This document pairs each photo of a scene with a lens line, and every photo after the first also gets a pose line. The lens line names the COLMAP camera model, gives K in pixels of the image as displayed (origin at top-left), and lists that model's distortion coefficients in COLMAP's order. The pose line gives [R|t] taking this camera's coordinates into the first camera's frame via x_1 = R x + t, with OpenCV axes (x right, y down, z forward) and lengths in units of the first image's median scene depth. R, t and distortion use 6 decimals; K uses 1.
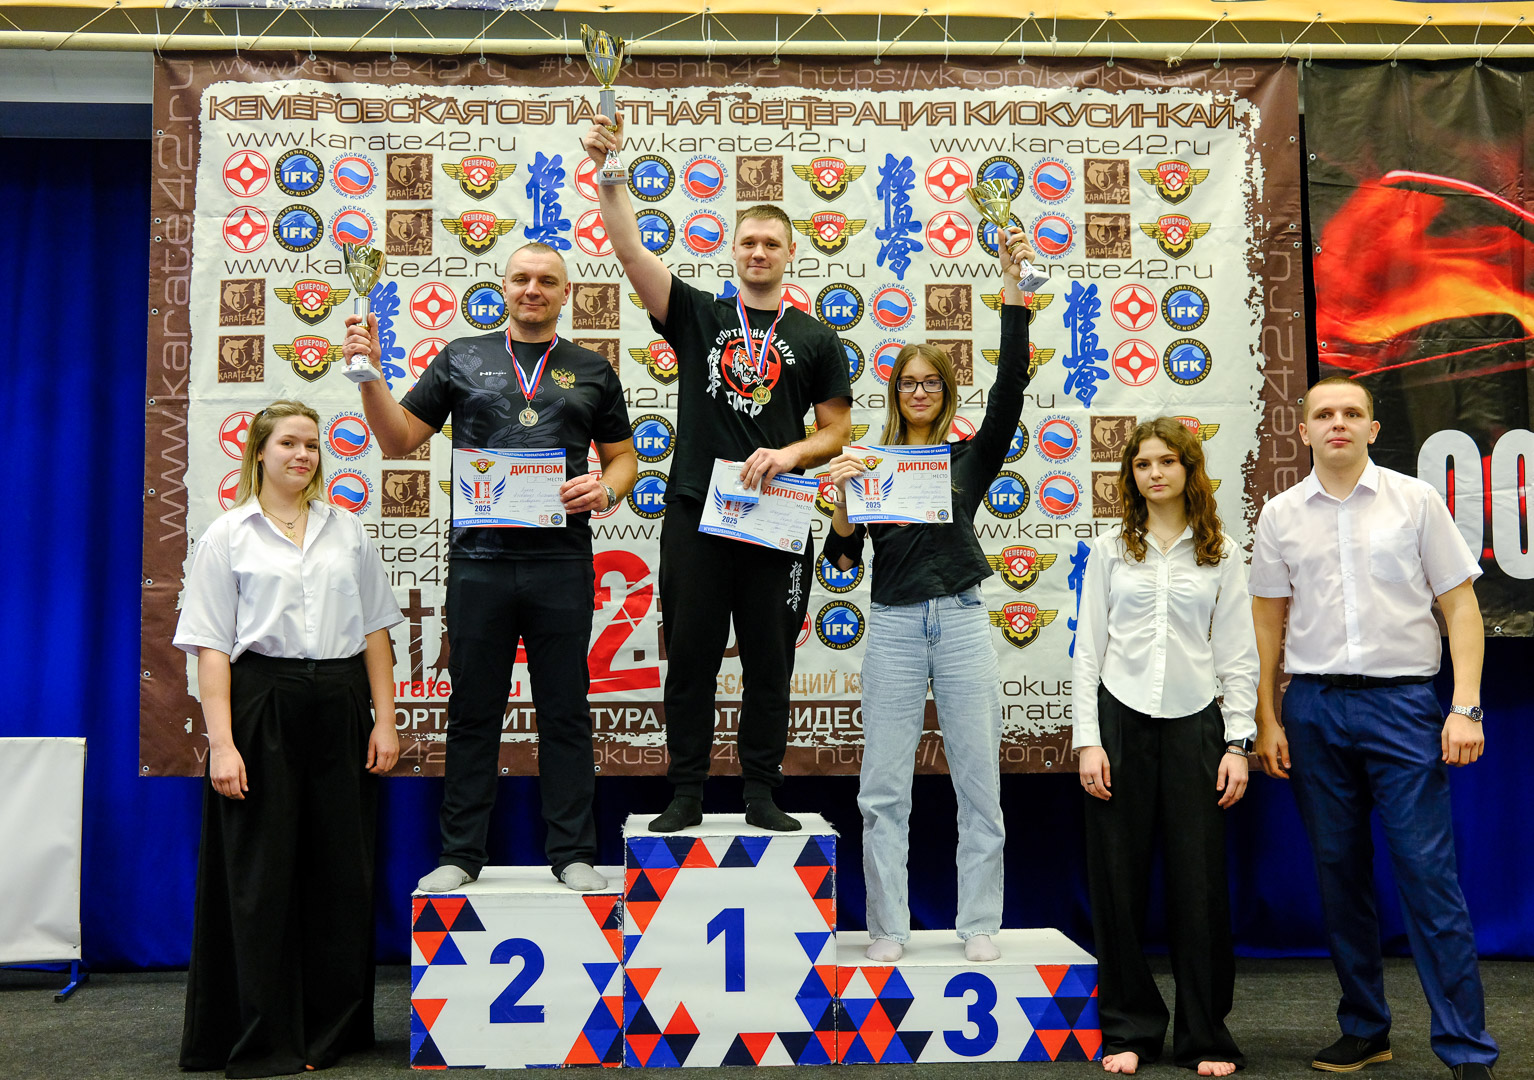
lens RADIAL K [[1426.1, 0, 750.5], [0, 1426.1, 540.2], [0, 0, 1]] dist [-0.069281, 0.117433]
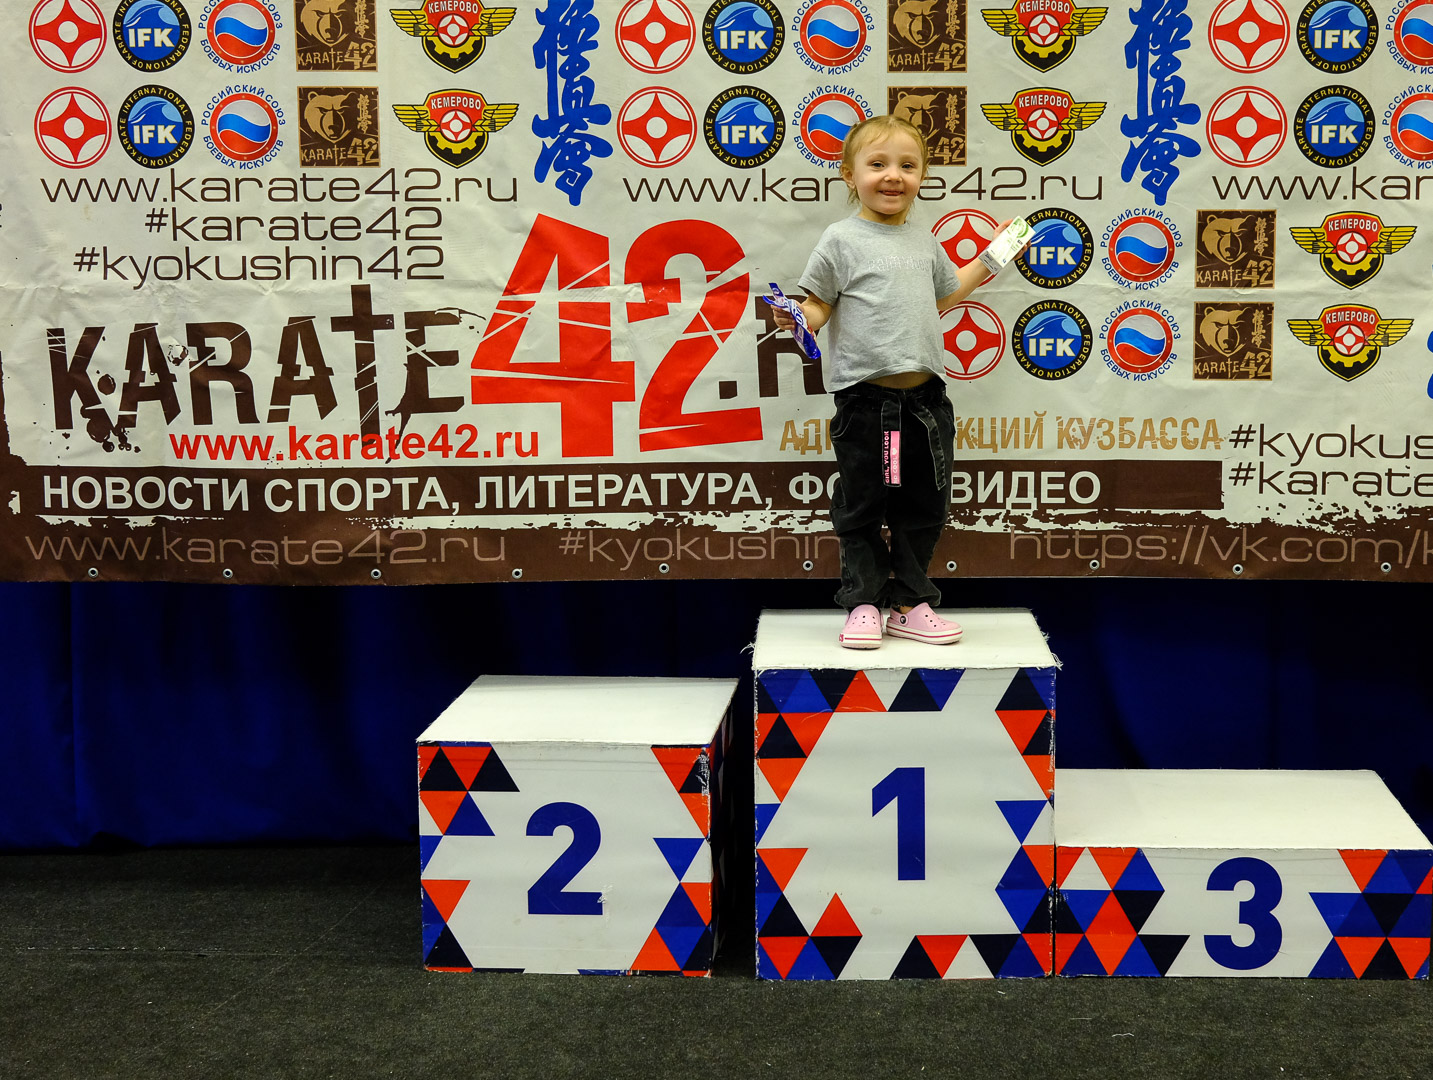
lens RADIAL K [[1861.4, 0, 765.7], [0, 1861.4, 690.4], [0, 0, 1]] dist [-0.131834, 0.499253]
pose [[0.994250, 0.007367, -0.106832, 0.030904], [0.016458, 0.975266, 0.220422, 0.034331], [0.105813, -0.220913, 0.969537, 0.200989]]
